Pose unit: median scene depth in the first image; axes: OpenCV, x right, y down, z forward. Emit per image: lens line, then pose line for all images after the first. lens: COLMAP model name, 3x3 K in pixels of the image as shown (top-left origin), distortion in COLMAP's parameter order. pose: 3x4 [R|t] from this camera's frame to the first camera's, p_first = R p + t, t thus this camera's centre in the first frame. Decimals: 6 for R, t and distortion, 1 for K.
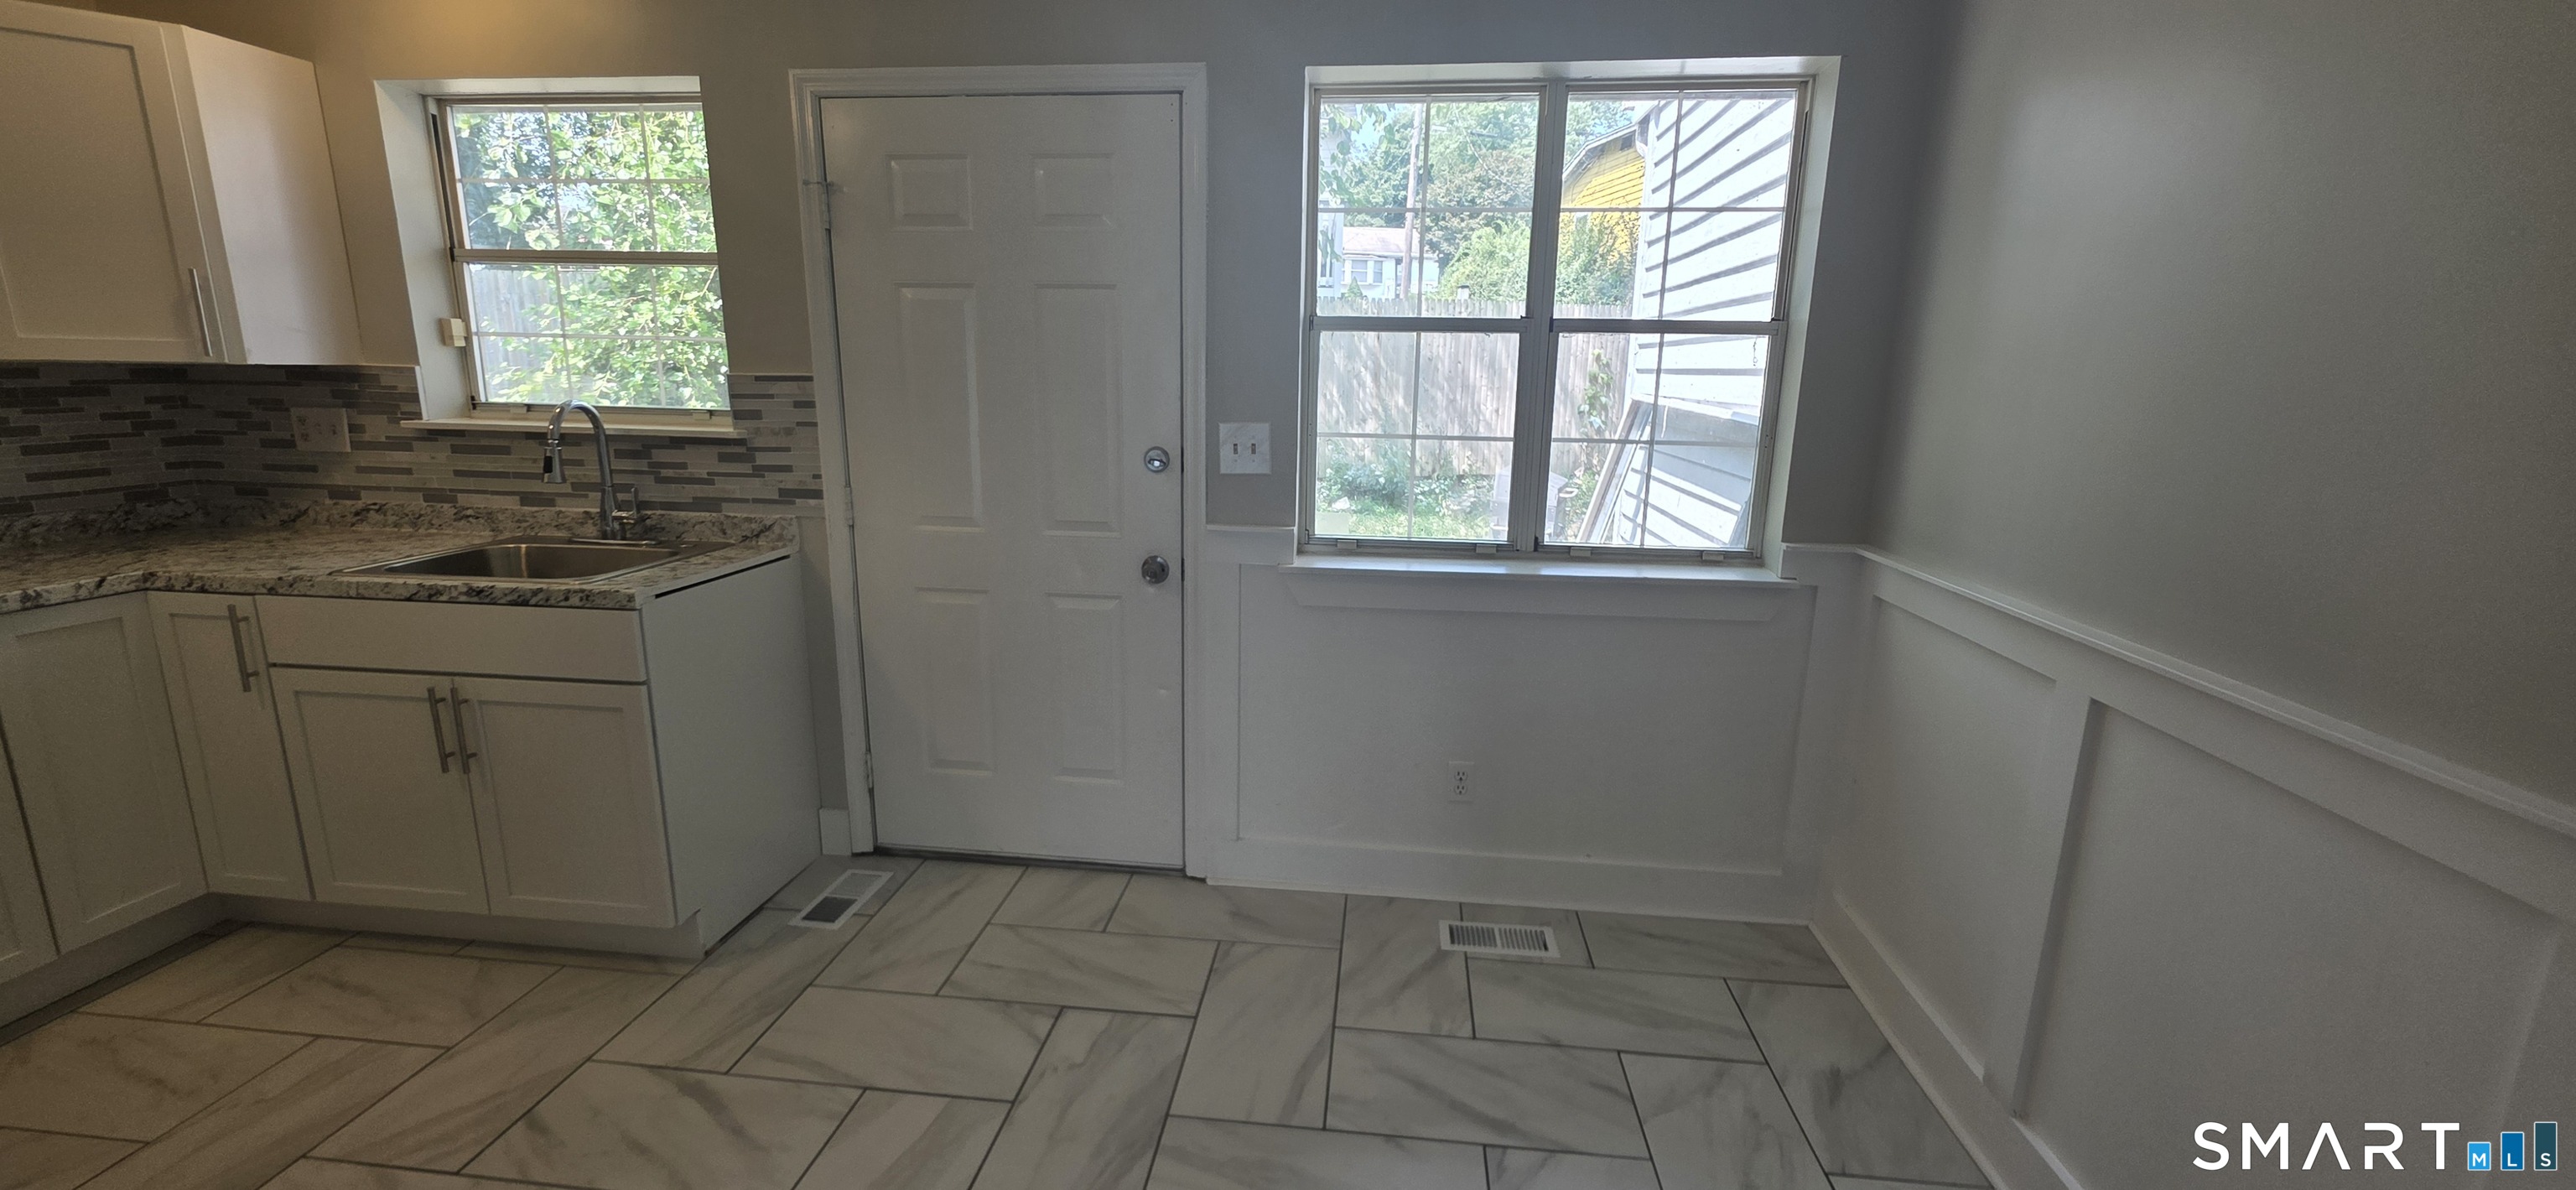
lens RADIAL K [[1027.7, 0, 1285.0], [0, 1027.7, 593.7], [0, 0, 1]] dist [-0.004012, 0.000562]
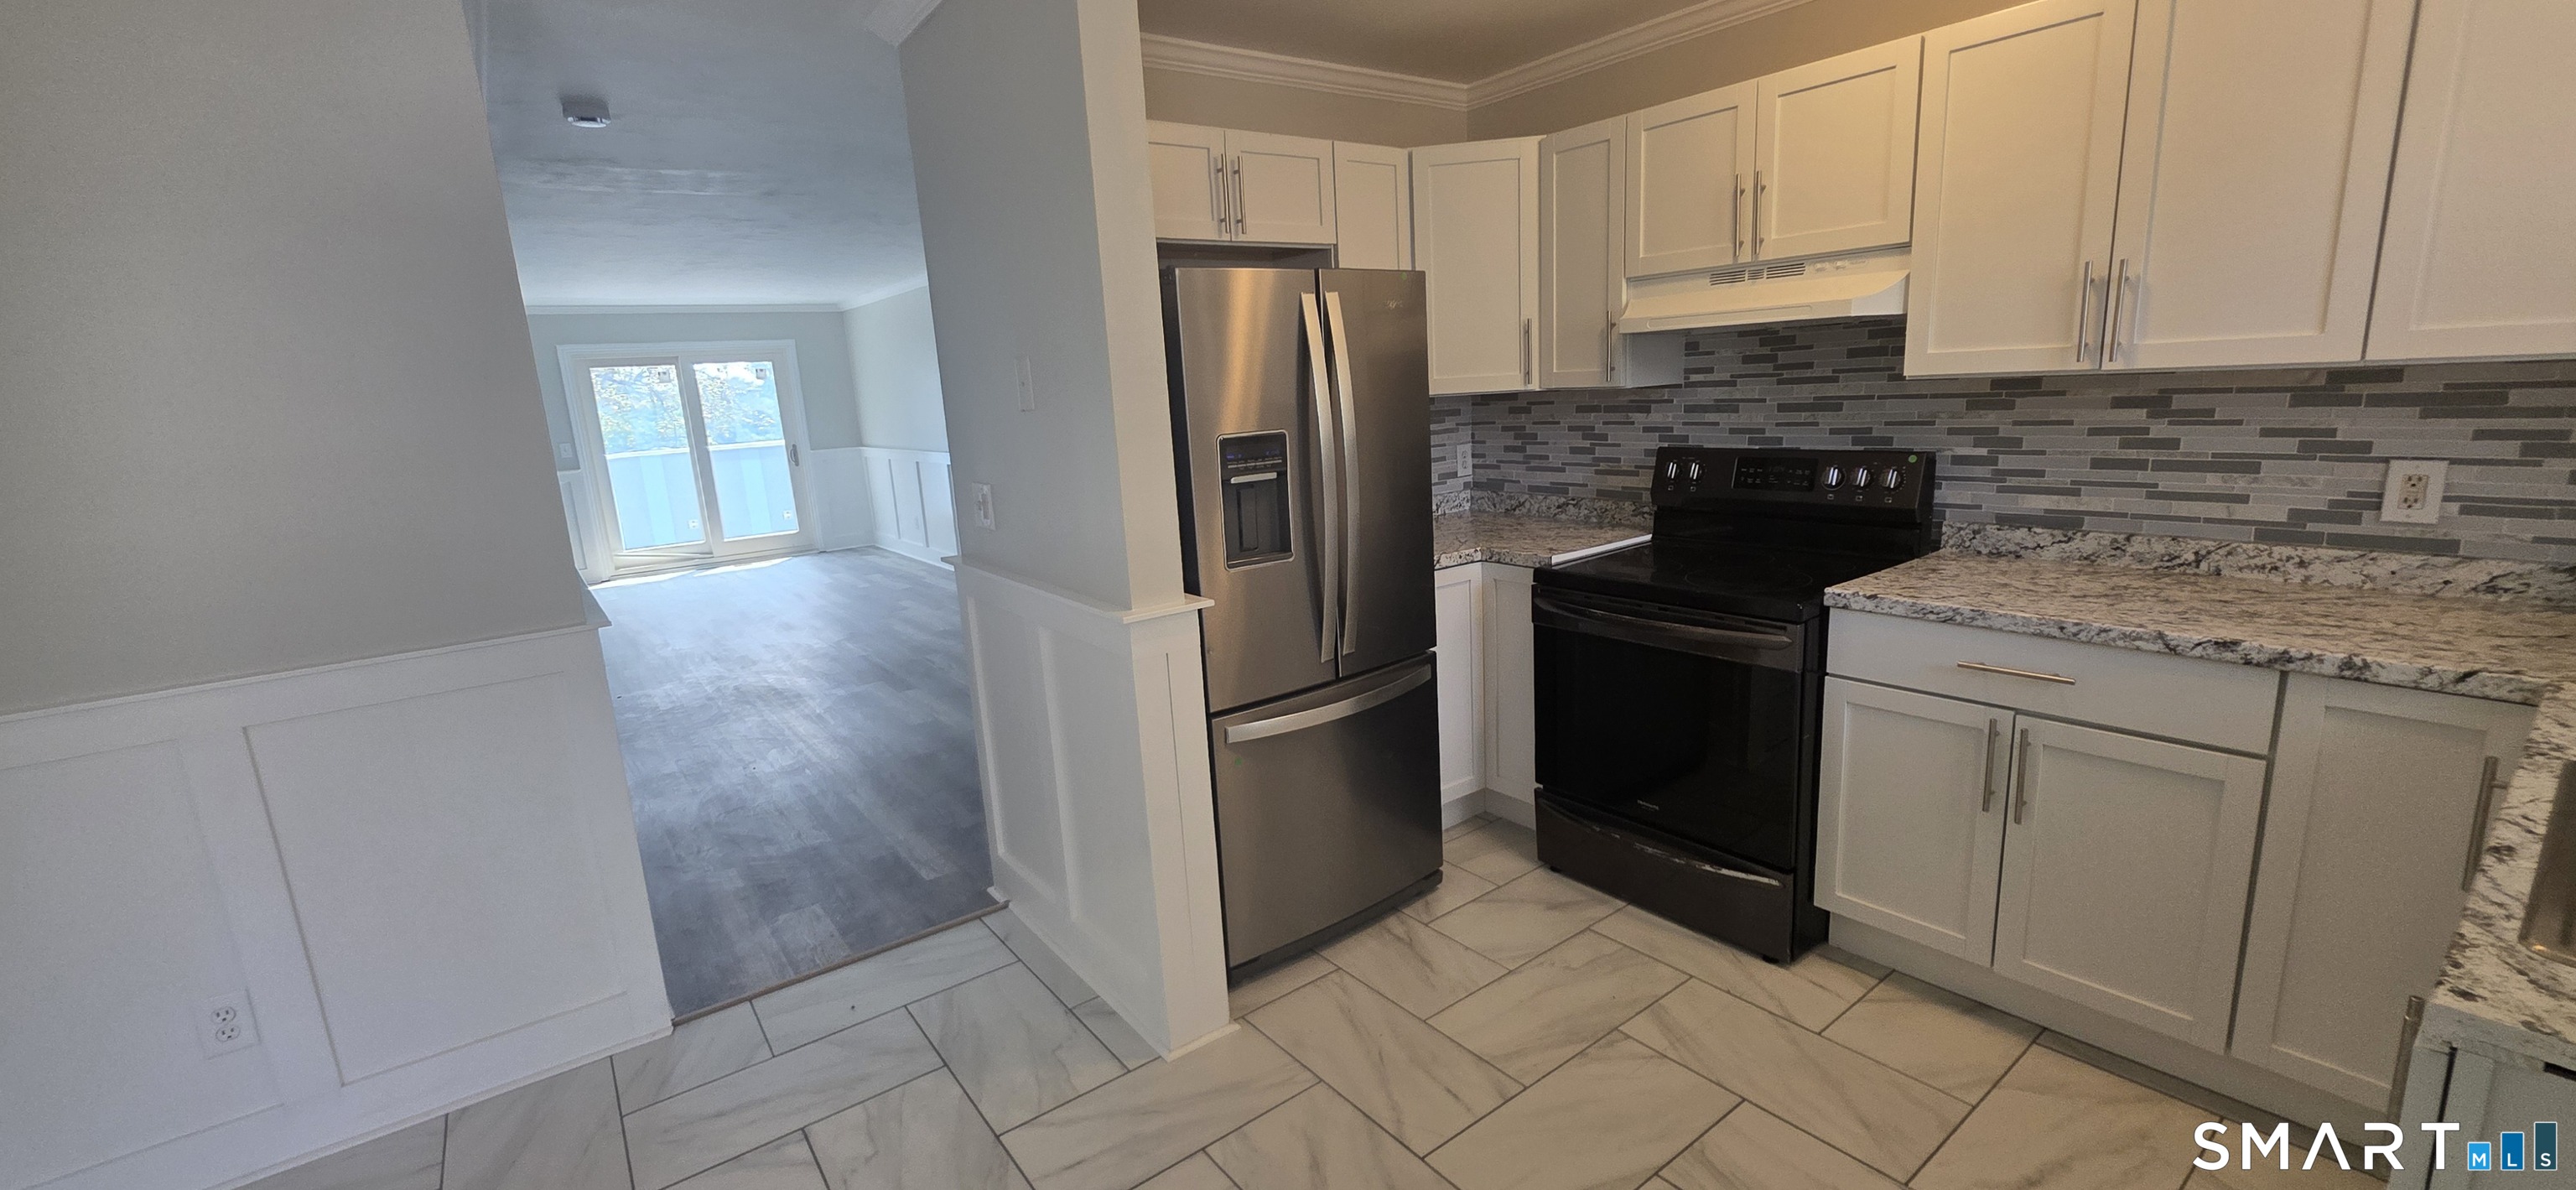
lens RADIAL K [[1027.7, 0, 1275.7], [0, 1027.7, 592.9], [0, 0, 1]] dist [-0.004012, 0.000562]
pose [[-0.733761, 0.163535, -0.659432, -0.084991], [-0.100619, 0.933739, 0.343522, -0.193681], [0.671915, 0.318415, -0.668687, 0.778402]]
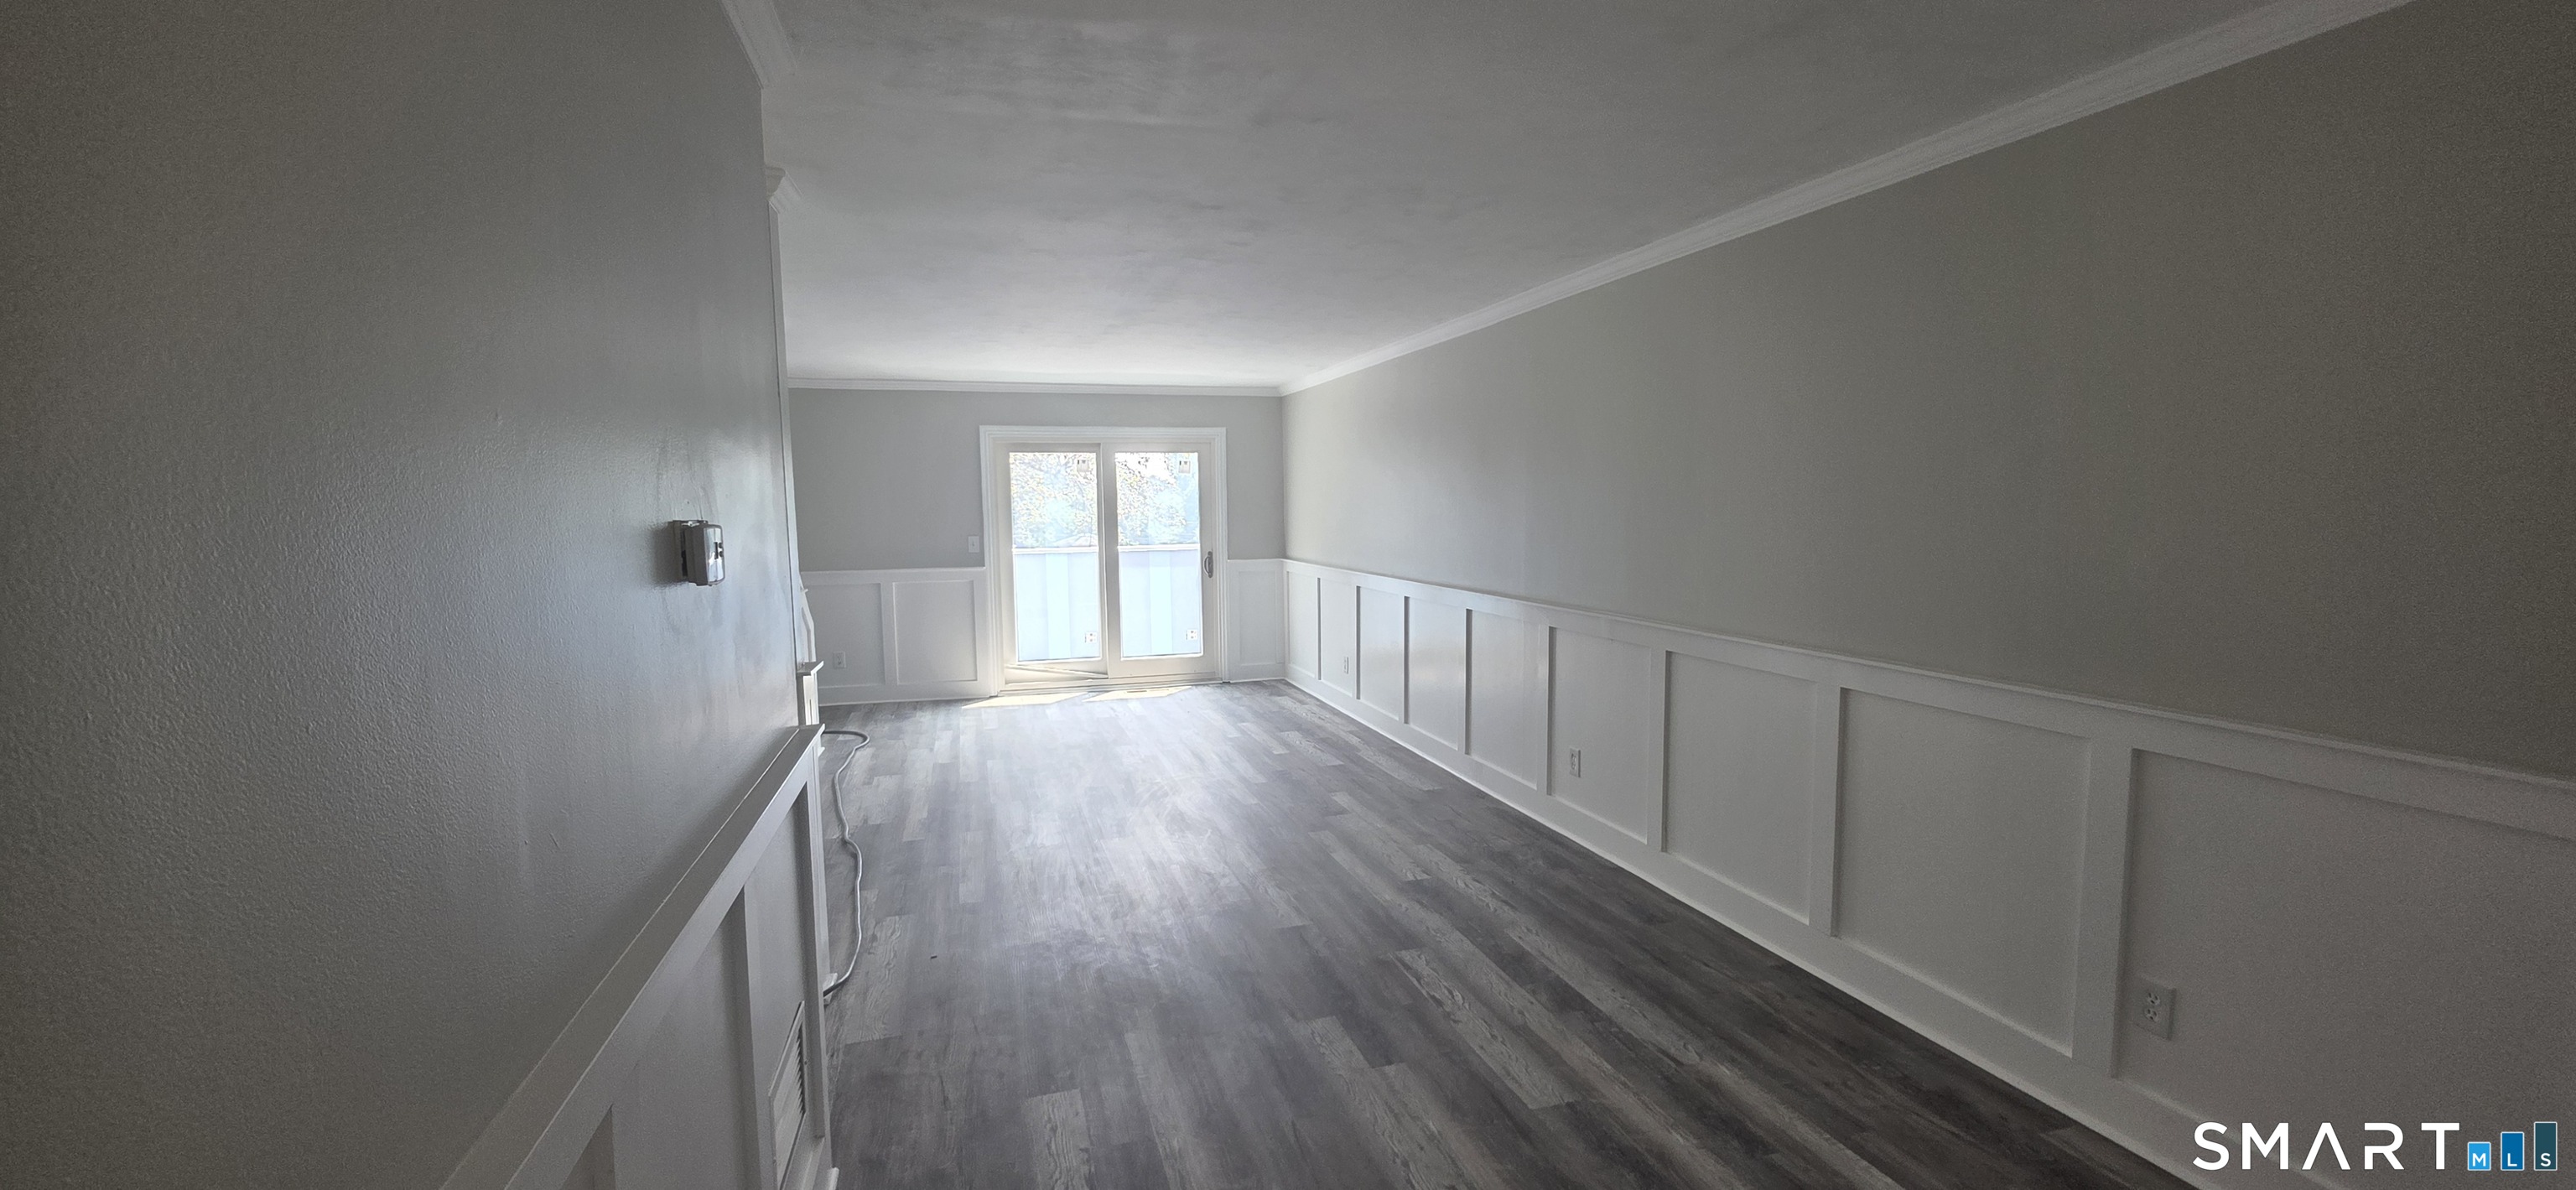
lens RADIAL K [[1027.7, 0, 1266.9], [0, 1027.7, 591.1], [0, 0, 1]] dist [-0.004012, 0.000562]
pose [[-0.928617, 0.026095, -0.370120, -0.377094], [-0.082632, 0.957928, 0.274858, 0.023139], [0.361721, 0.285821, -0.887392, -0.293274]]
